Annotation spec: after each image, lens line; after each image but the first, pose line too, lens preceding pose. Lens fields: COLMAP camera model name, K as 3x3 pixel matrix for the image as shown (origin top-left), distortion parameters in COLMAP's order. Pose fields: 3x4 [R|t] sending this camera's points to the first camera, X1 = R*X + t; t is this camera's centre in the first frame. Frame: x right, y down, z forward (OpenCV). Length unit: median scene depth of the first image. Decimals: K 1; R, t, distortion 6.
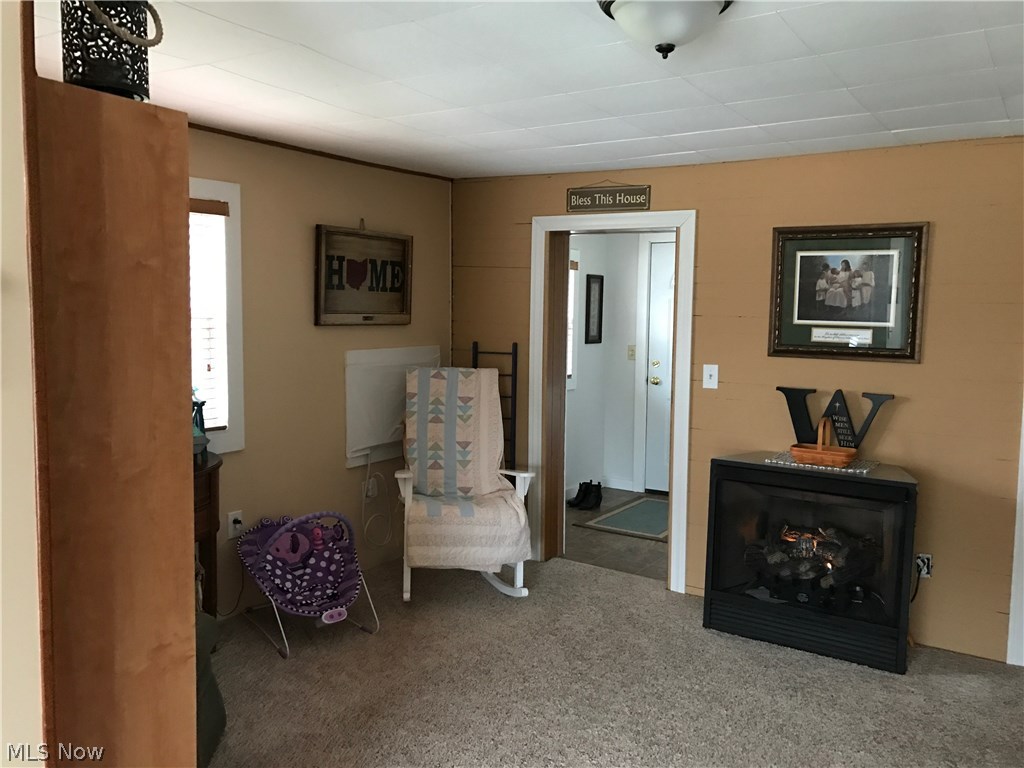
lens RADIAL K [[841.4, 0, 513.2], [0, 841.4, 381.6], [0, 0, 1]] dist [0.035073, -0.021622]
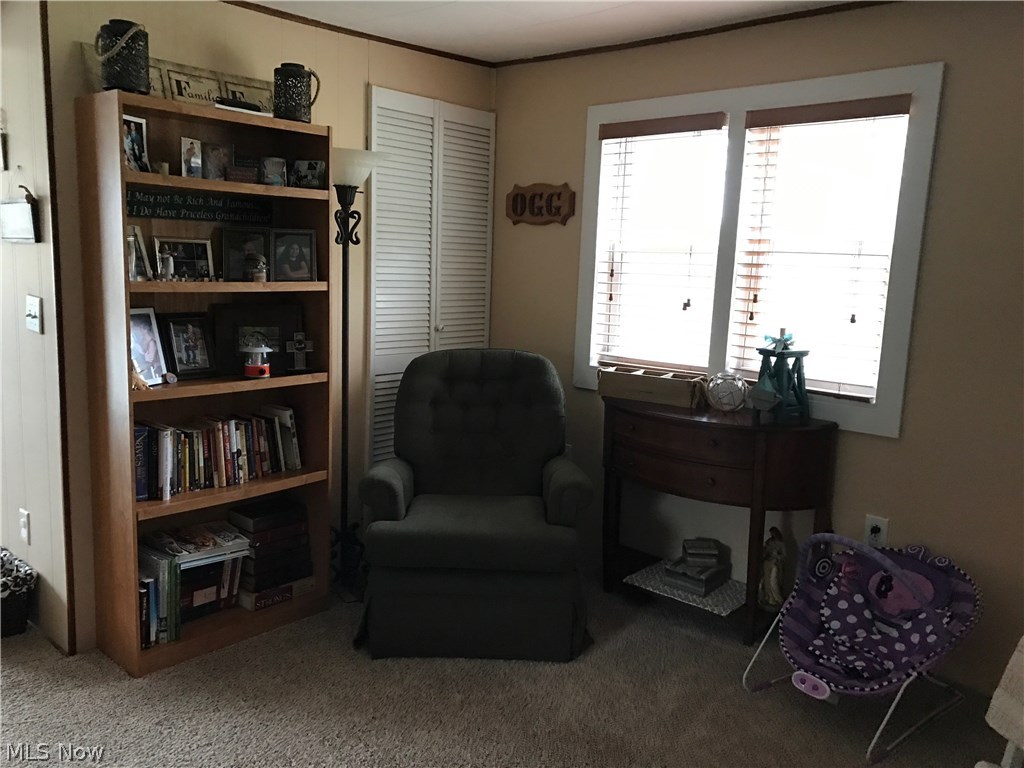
lens RADIAL K [[841.4, 0, 512.4], [0, 841.4, 377.2], [0, 0, 1]] dist [0.035073, -0.021622]
pose [[-0.169491, 0.125294, -0.977535, 0.377417], [-0.122078, 0.981577, 0.146979, -0.031884], [0.977941, 0.144248, -0.151073, 0.666910]]
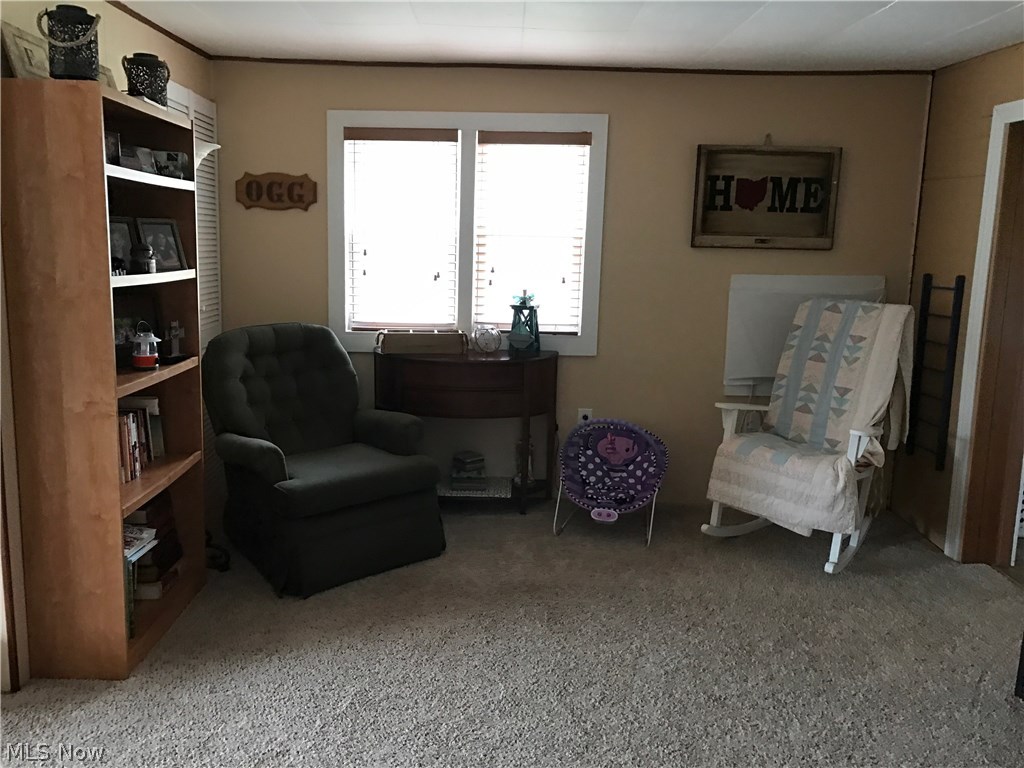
lens RADIAL K [[841.4, 0, 506.8], [0, 841.4, 379.9], [0, 0, 1]] dist [0.035073, -0.021622]
pose [[0.541562, 0.138088, -0.829242, 0.470862], [-0.089316, 0.990285, 0.106575, 0.002867], [0.835902, 0.016347, 0.548635, 0.245040]]
